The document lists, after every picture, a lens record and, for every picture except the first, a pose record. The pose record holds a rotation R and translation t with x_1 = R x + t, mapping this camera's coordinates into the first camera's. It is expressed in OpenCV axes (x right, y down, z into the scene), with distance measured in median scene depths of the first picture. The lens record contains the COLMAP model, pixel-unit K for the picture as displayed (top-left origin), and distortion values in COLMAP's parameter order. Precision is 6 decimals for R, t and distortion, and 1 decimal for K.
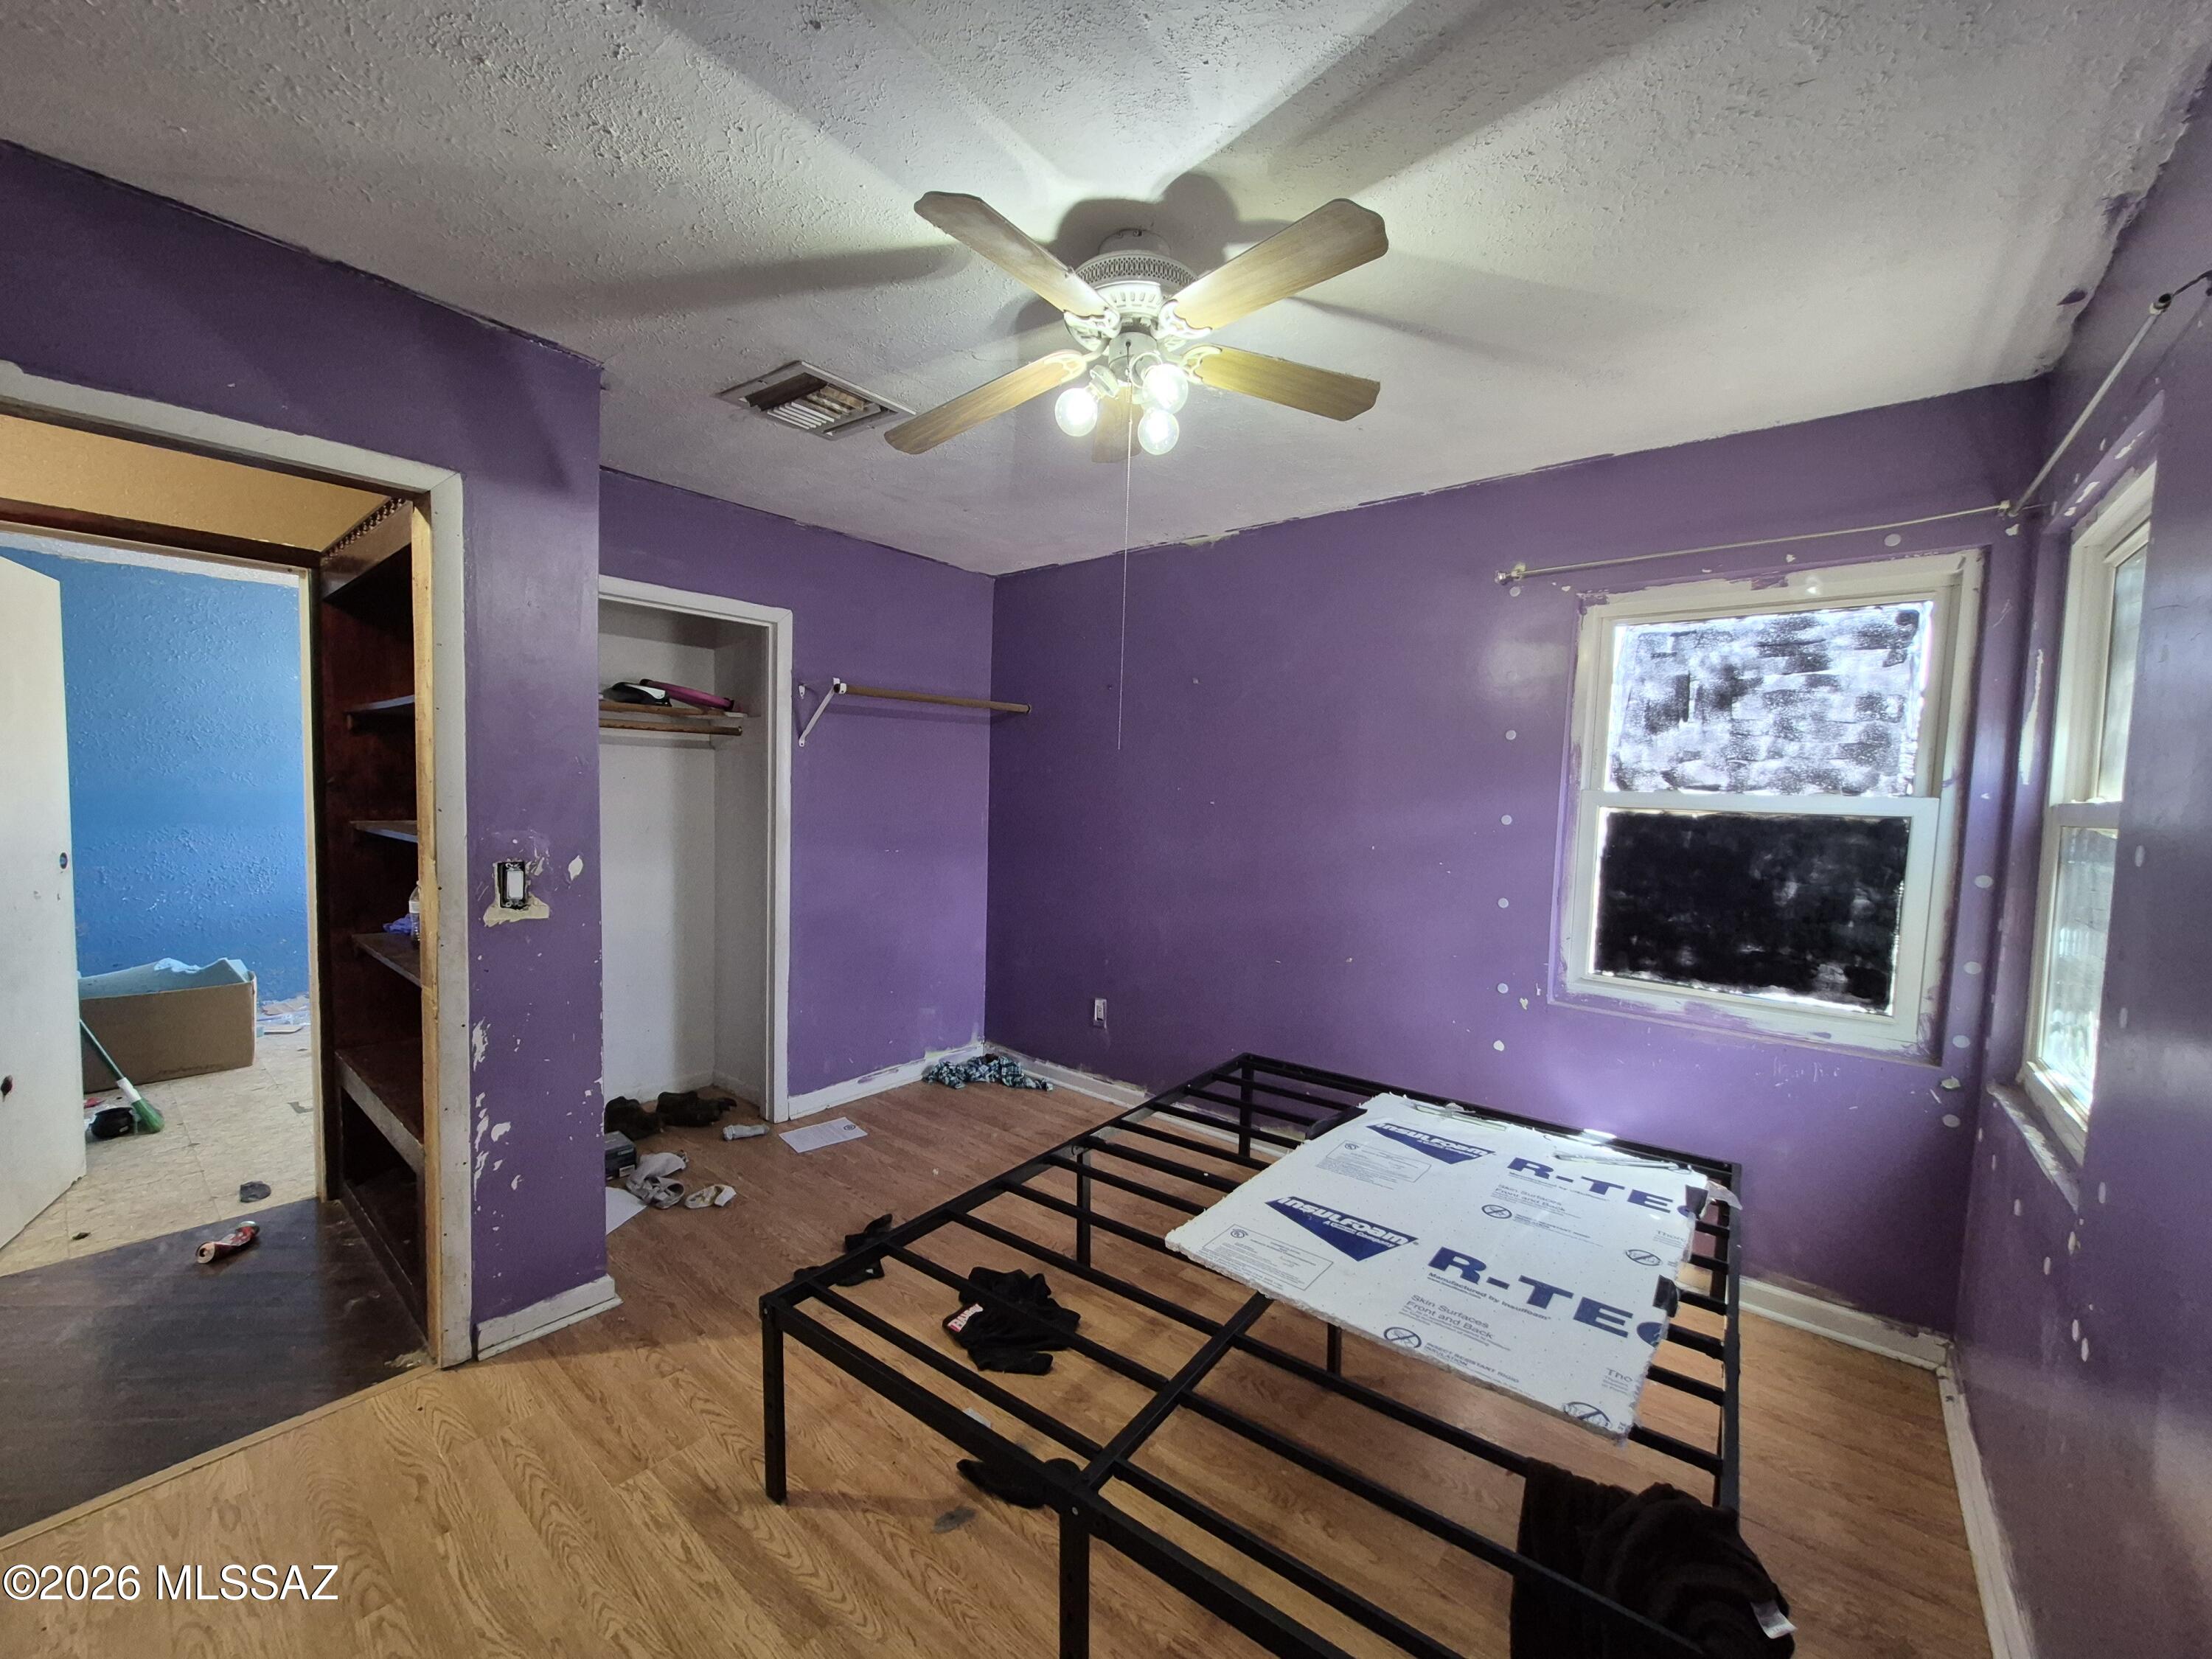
lens RADIAL K [[861.1, 0, 1091.6], [0, 861.1, 839.7], [0, 0, 1]] dist [0.000019, -0.001753]
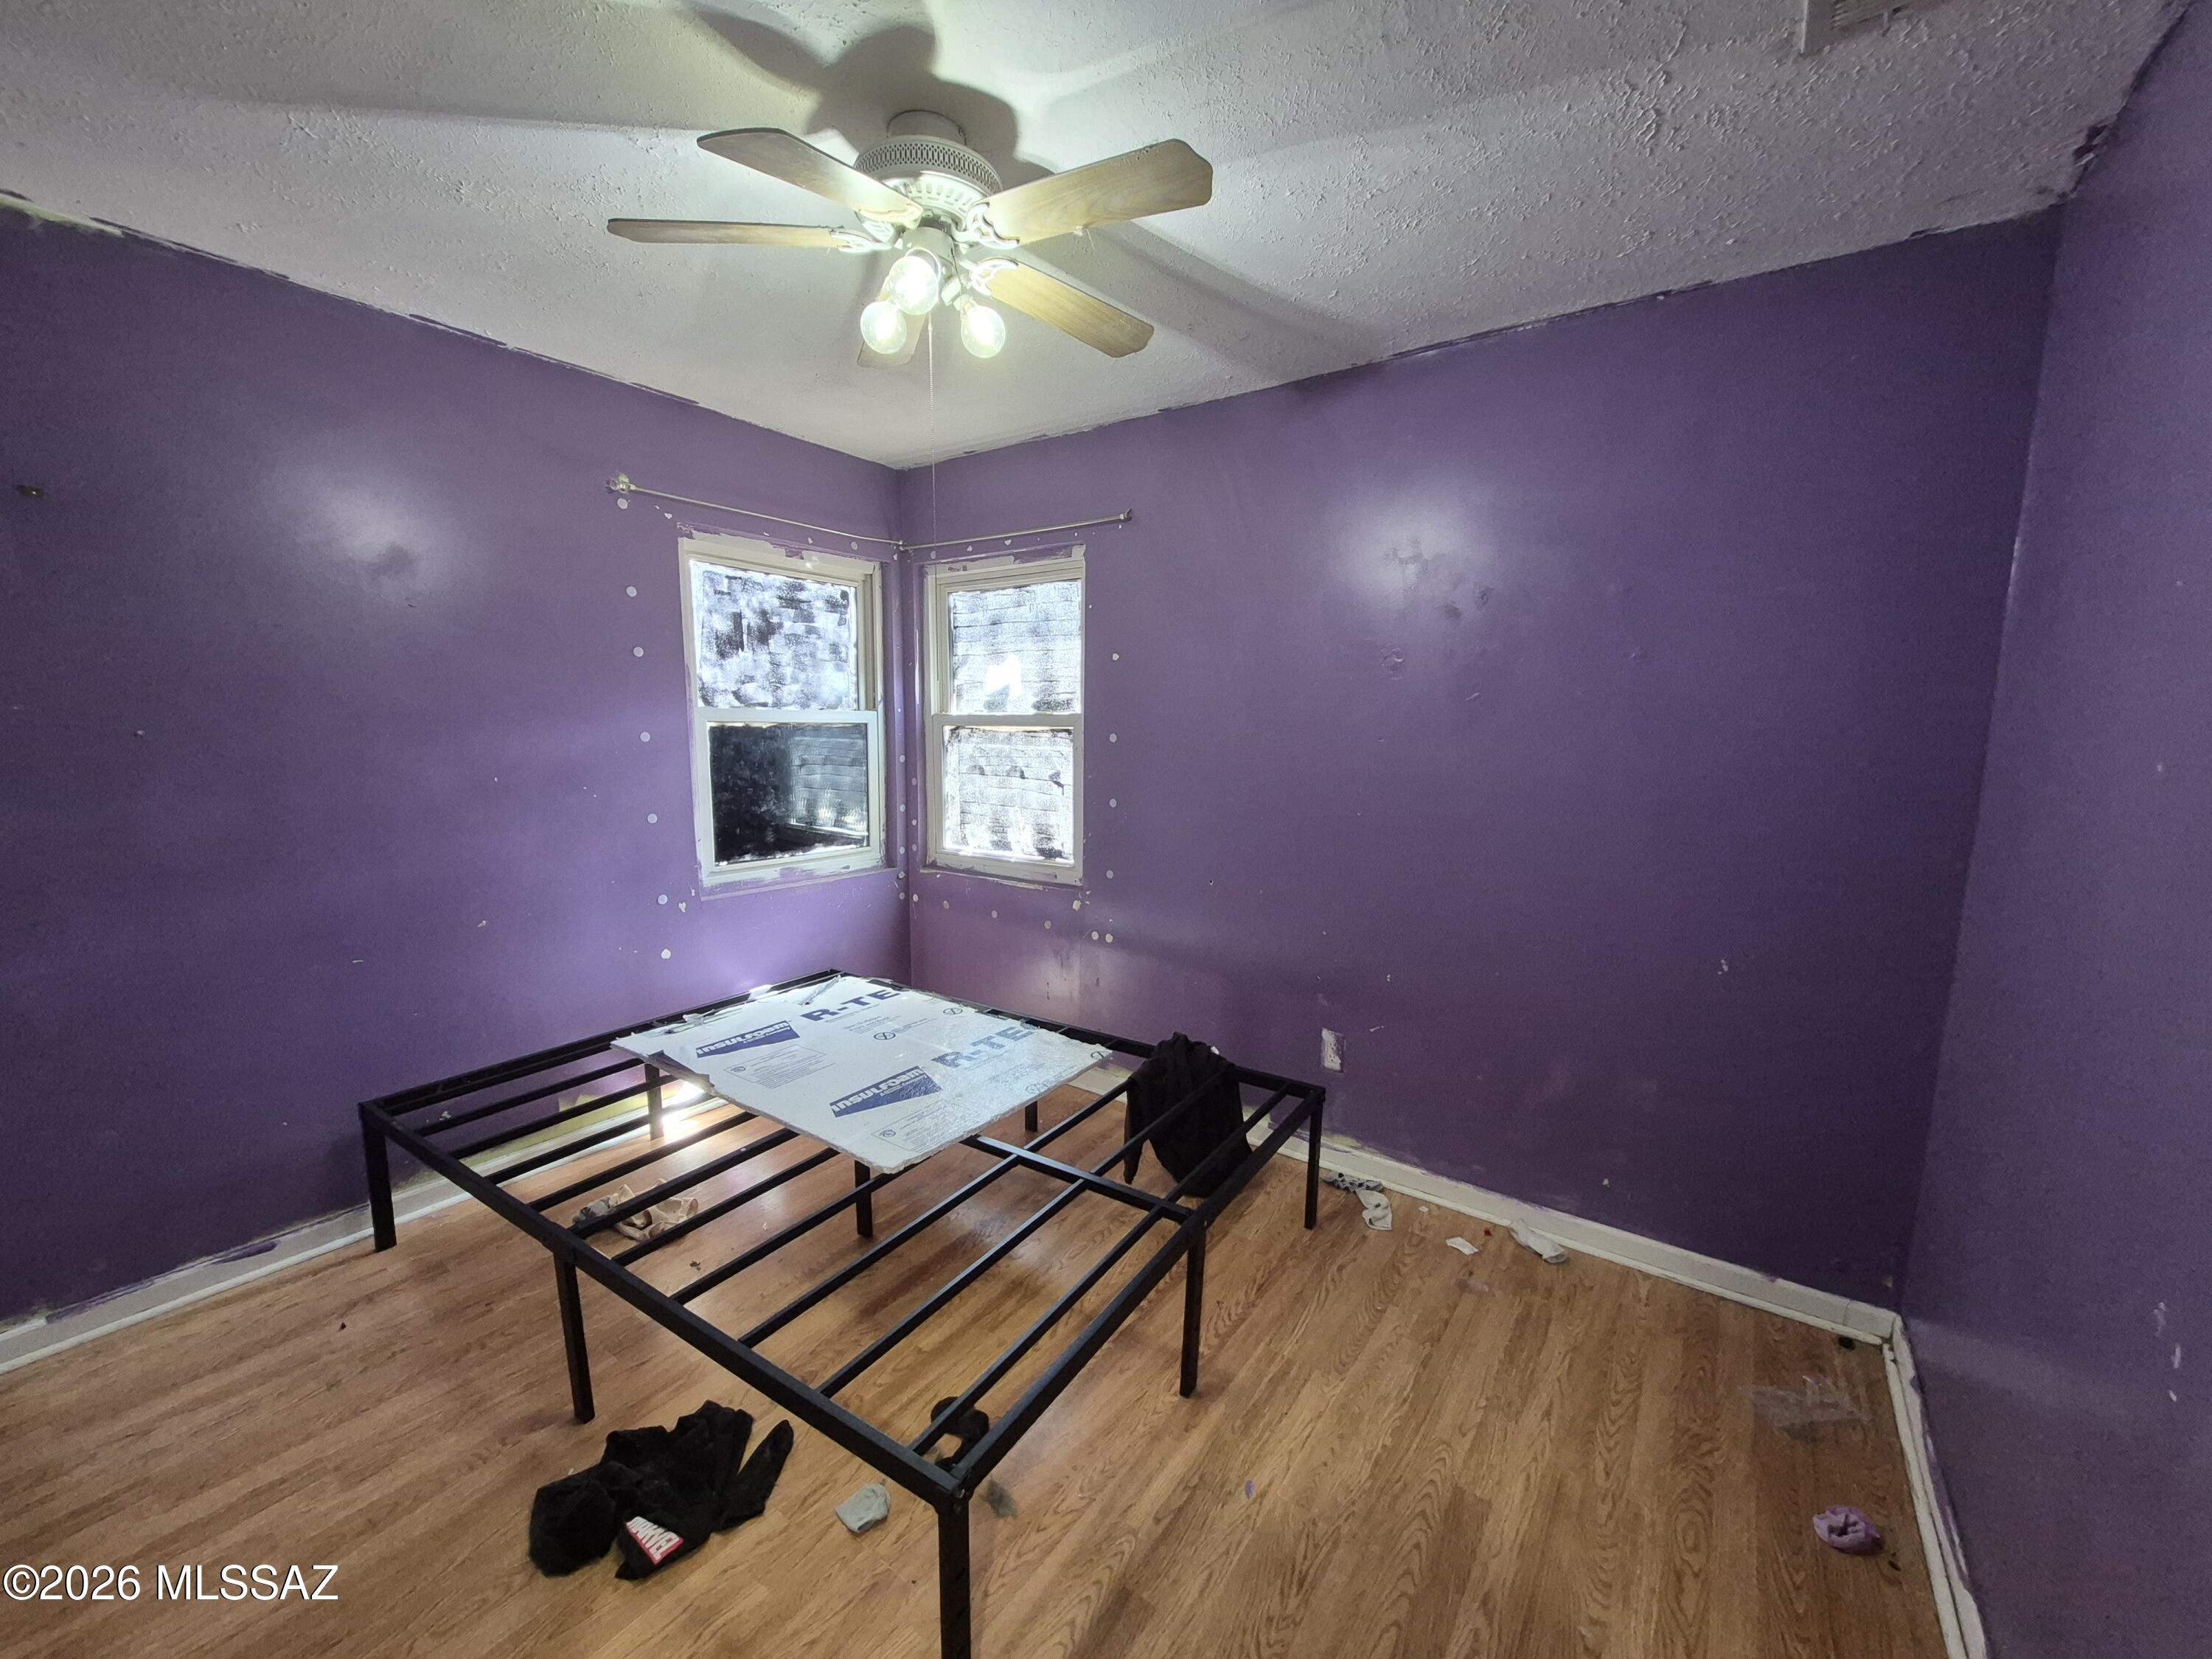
lens RADIAL K [[861.1, 0, 1105.5], [0, 861.1, 841.7], [0, 0, 1]] dist [0.000019, -0.001753]
pose [[-0.071521, -0.166398, 0.983461, -0.649057], [0.046543, 0.984356, 0.169934, -0.054781], [-0.996353, 0.057927, -0.062658, 0.594470]]
